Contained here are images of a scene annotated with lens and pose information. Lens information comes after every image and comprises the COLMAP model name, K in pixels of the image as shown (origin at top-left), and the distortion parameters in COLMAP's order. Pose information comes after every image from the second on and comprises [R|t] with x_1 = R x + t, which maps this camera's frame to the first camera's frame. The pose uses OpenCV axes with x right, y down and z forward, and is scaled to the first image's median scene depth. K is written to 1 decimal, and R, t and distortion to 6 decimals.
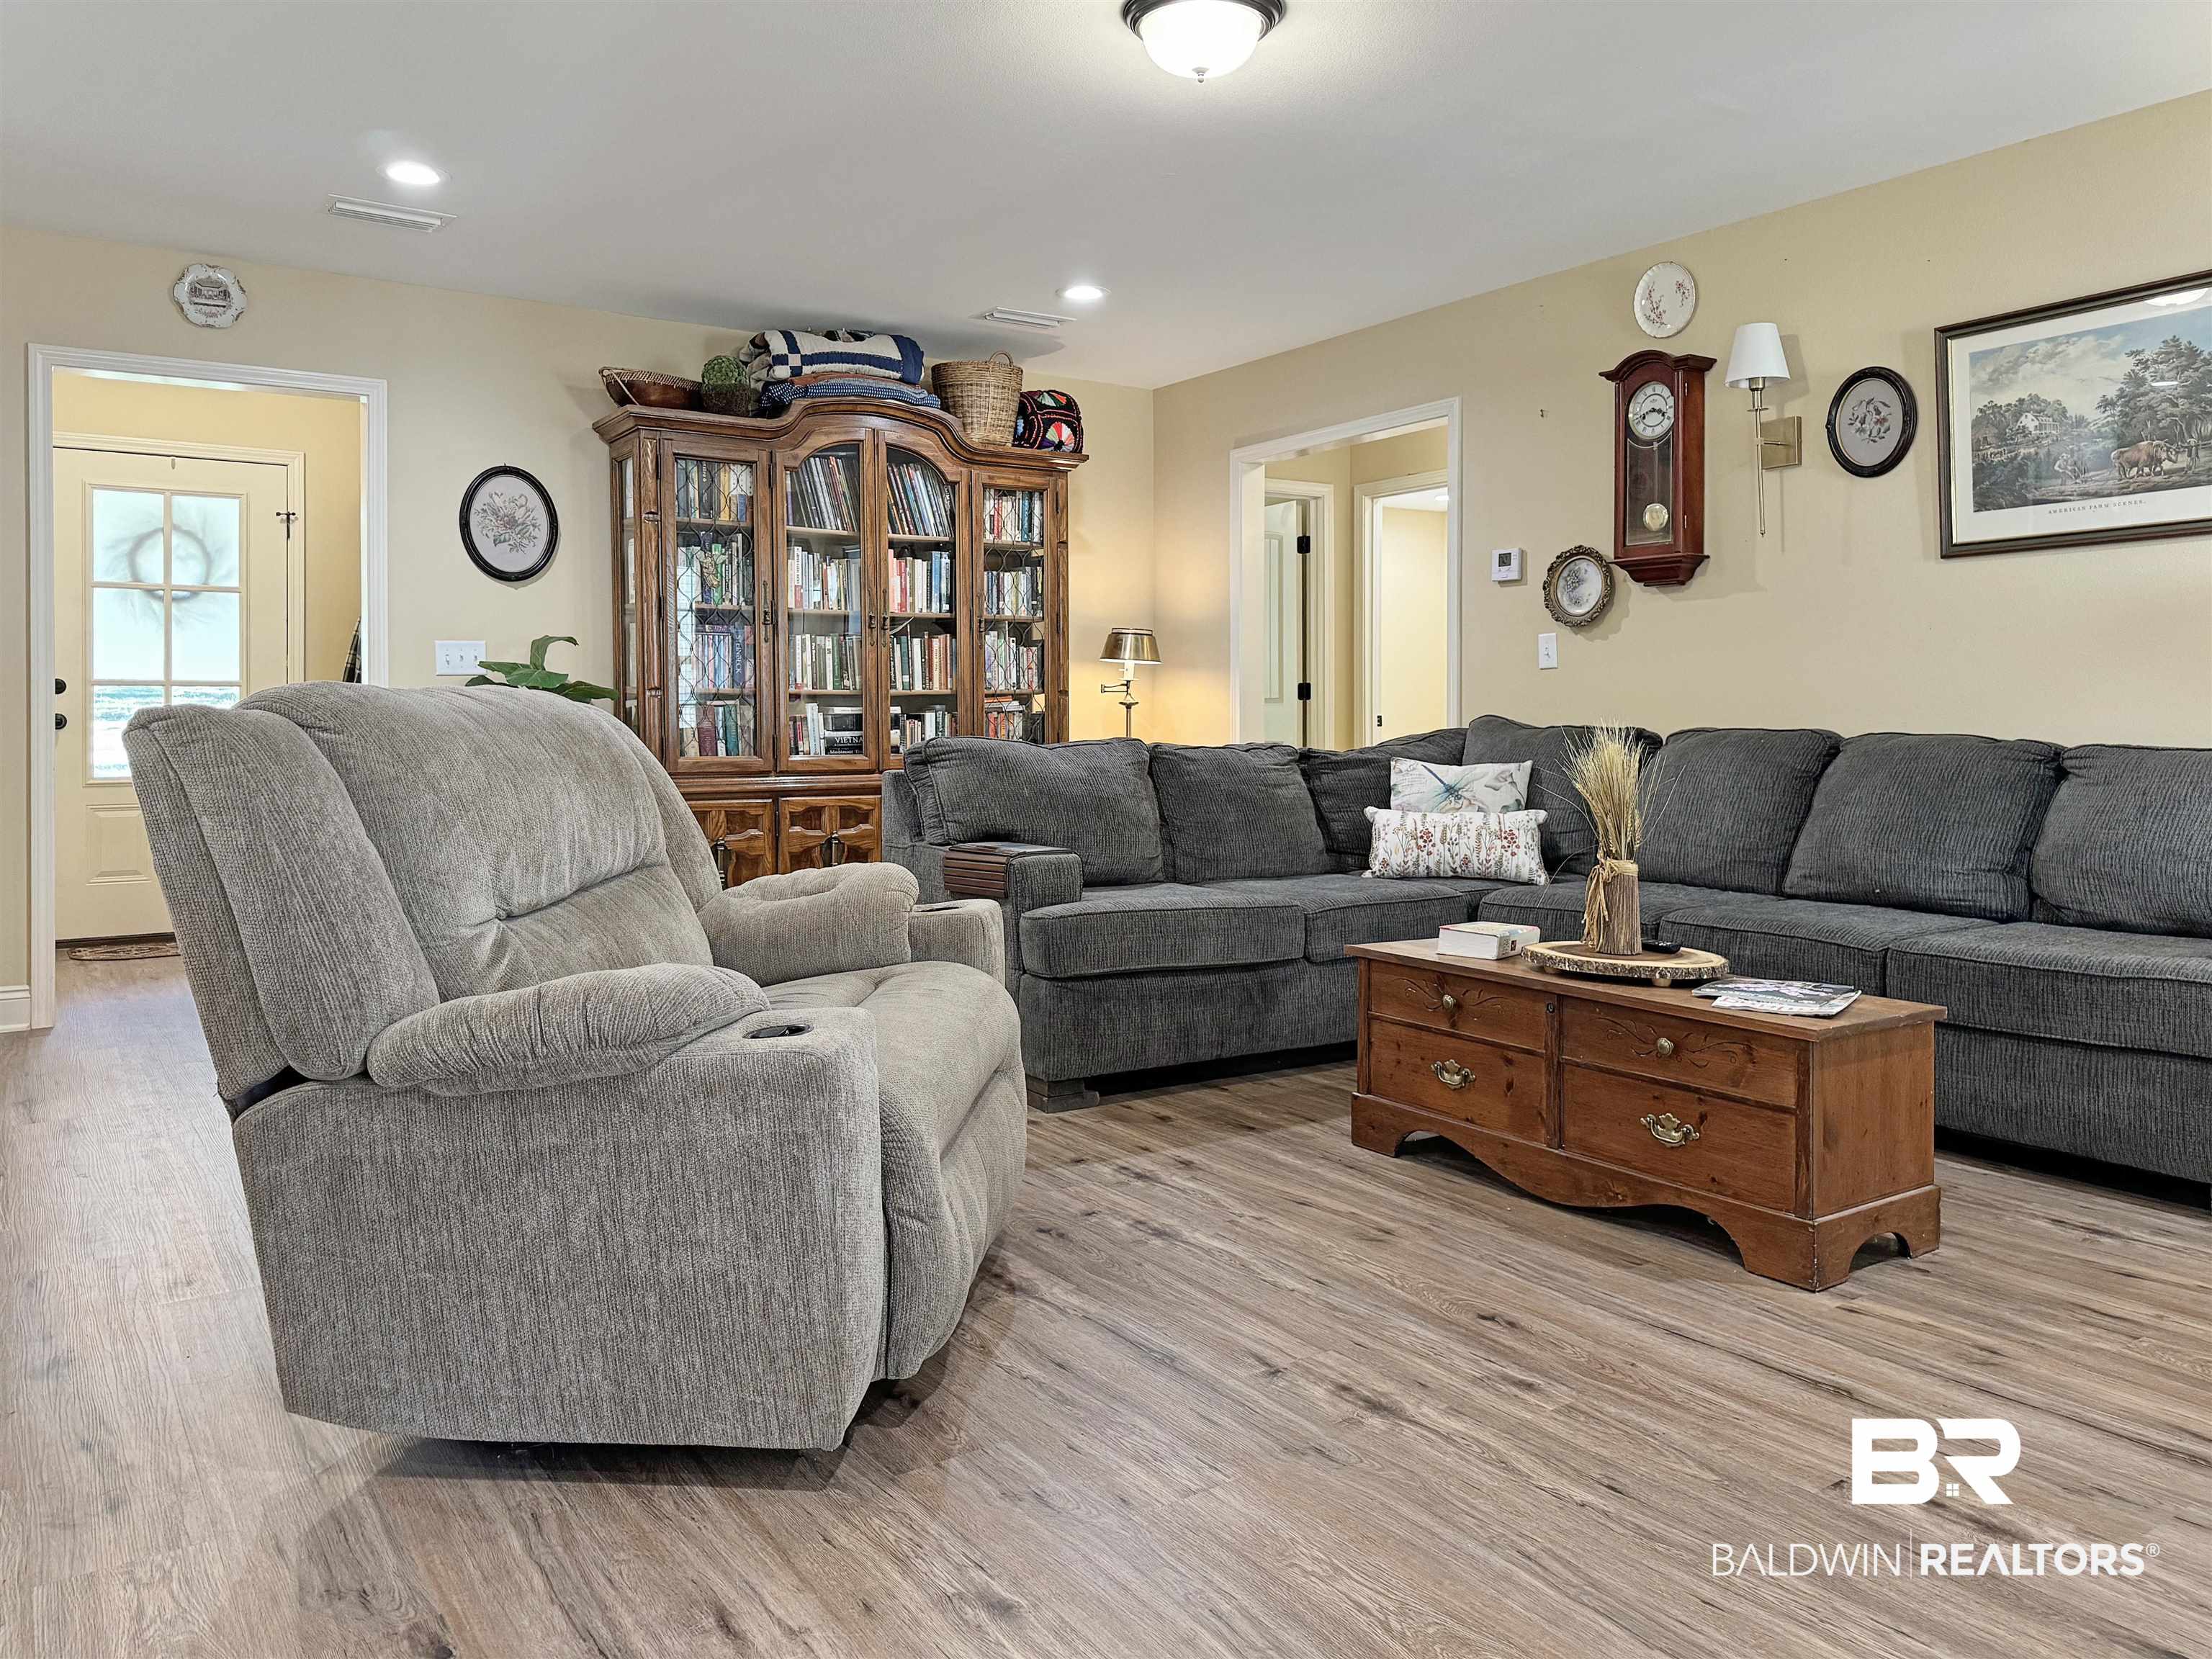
lens RADIAL K [[1605.7, 0, 1116.7], [0, 1605.7, 725.3], [0, 0, 1]] dist [0.070749, -0.102669]
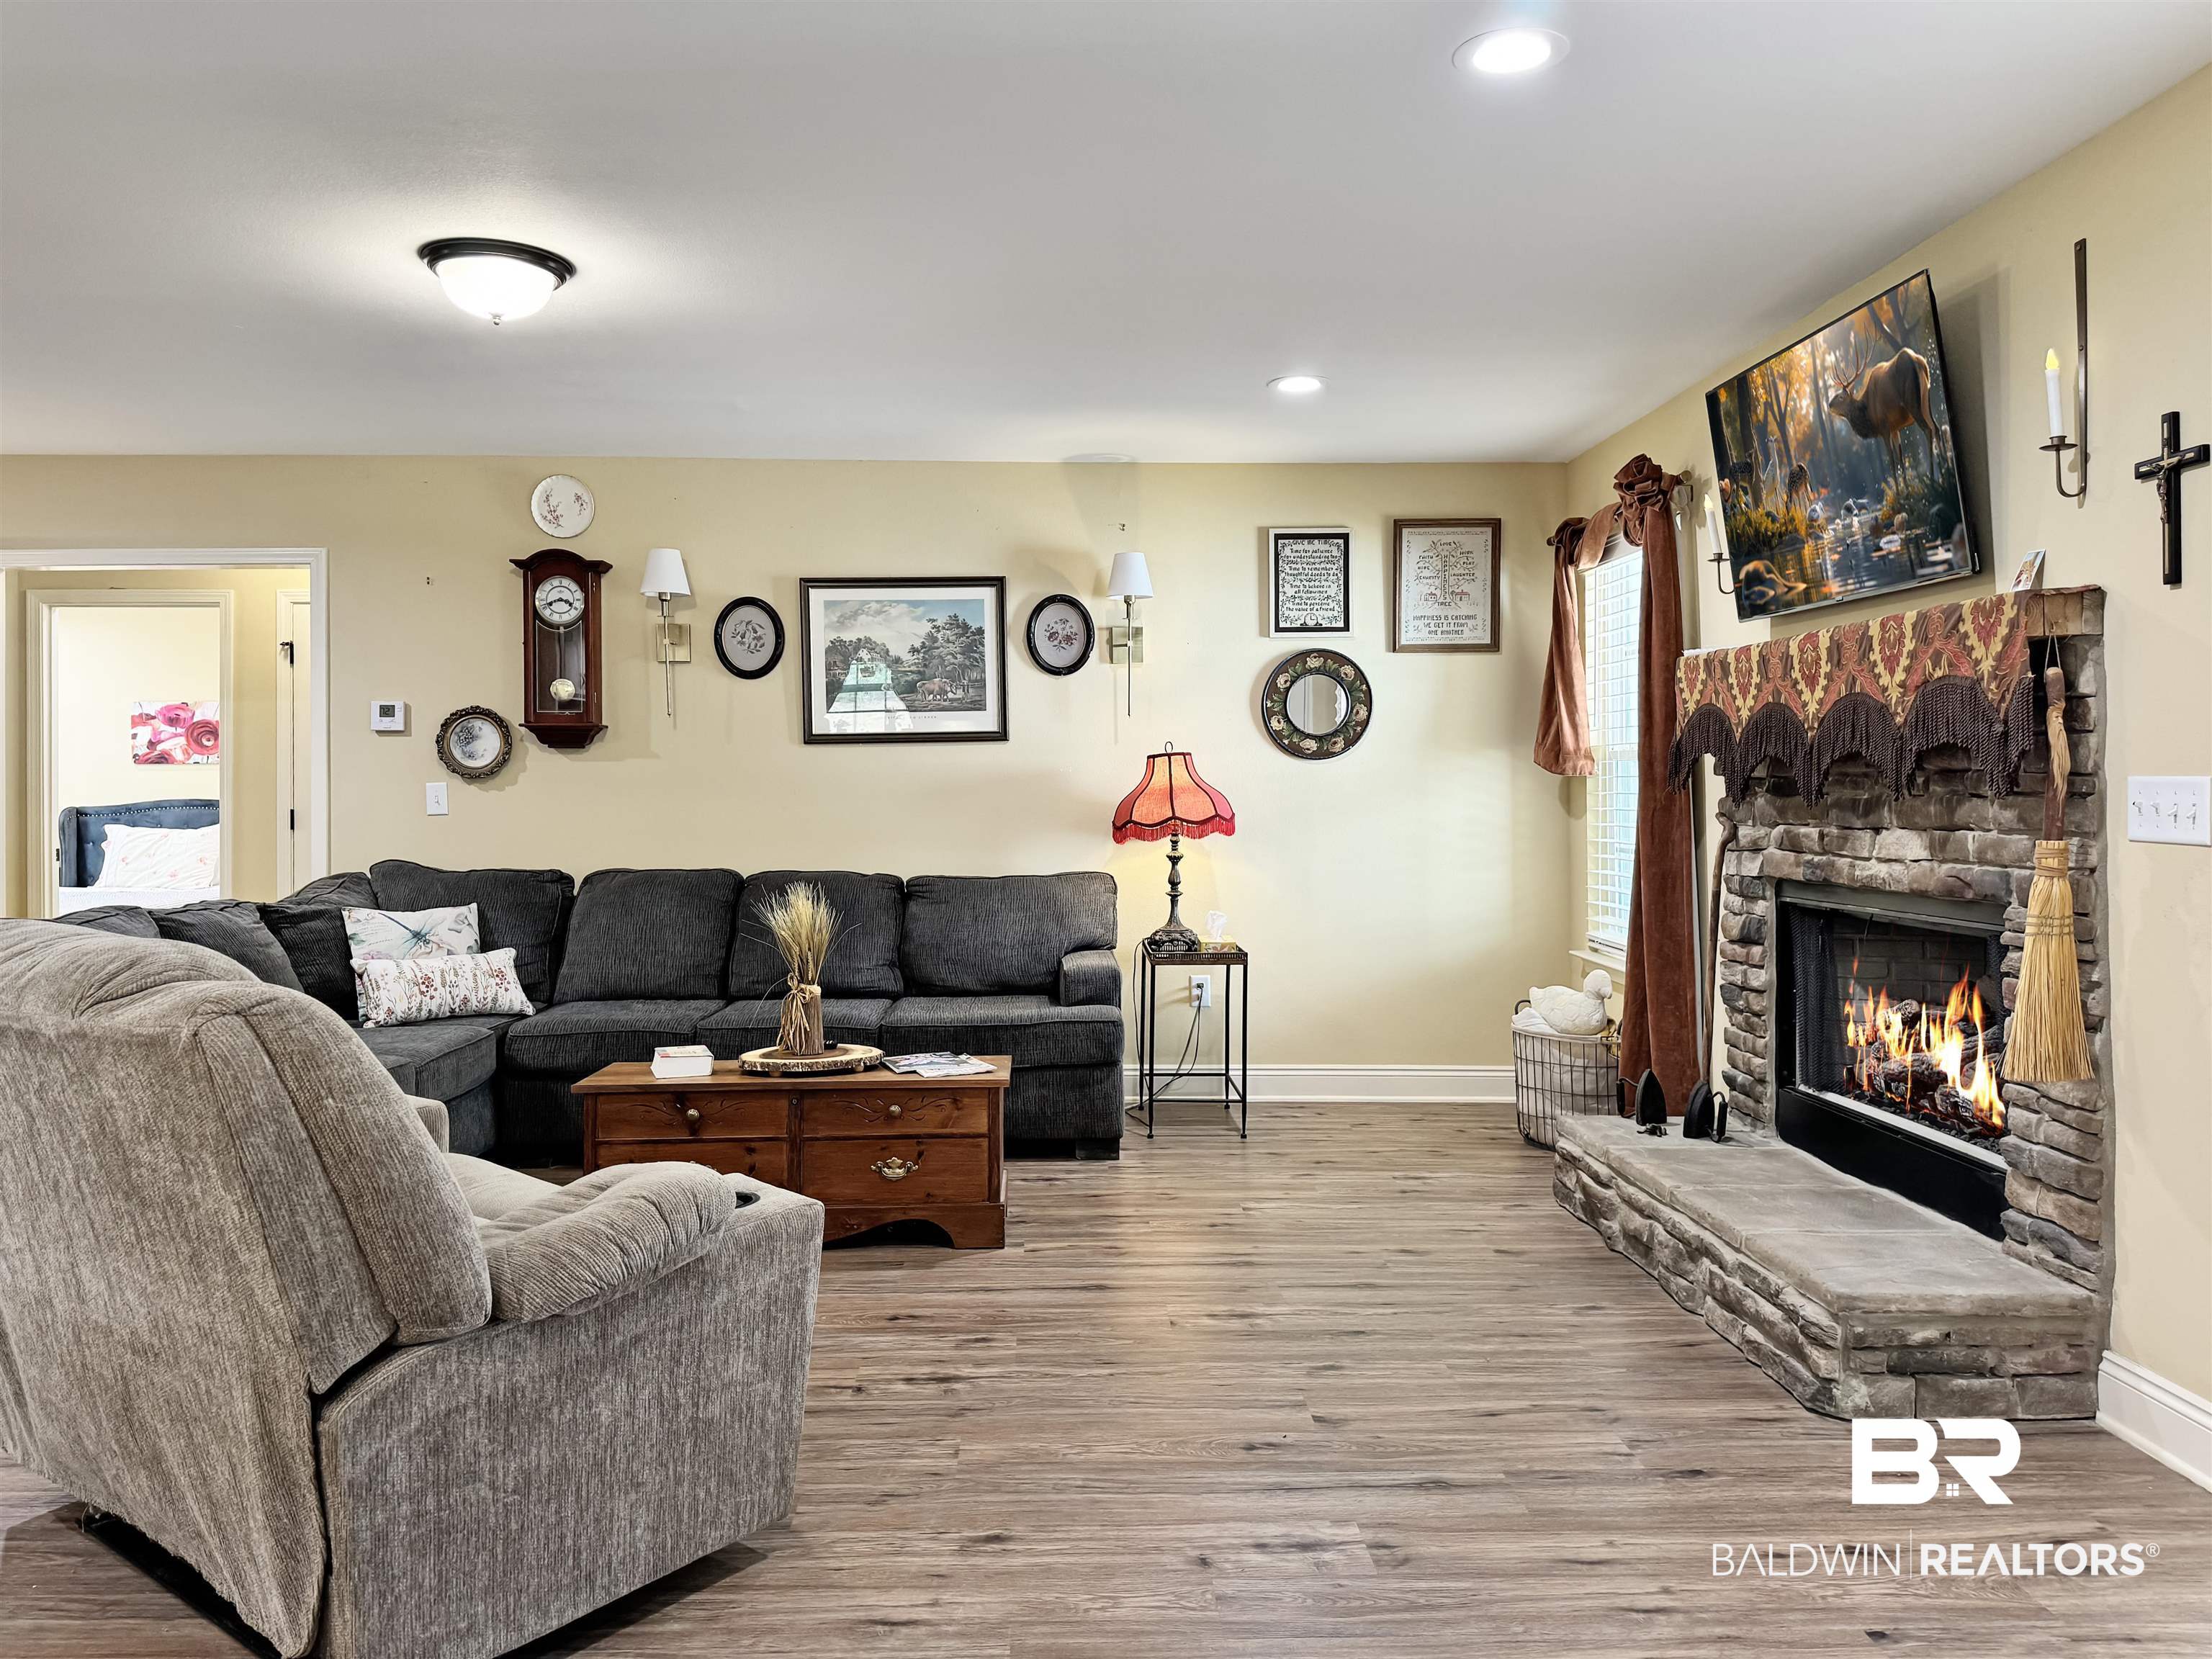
lens RADIAL K [[1581.1, 0, 1103.6], [0, 1581.1, 772.5], [0, 0, 1]] dist [0.127279, -0.194265]
pose [[0.542023, 0.009679, 0.840308, -0.544905], [0.008637, 0.999817, -0.017088, -0.056462], [-0.840319, 0.016520, 0.541840, 0.046404]]
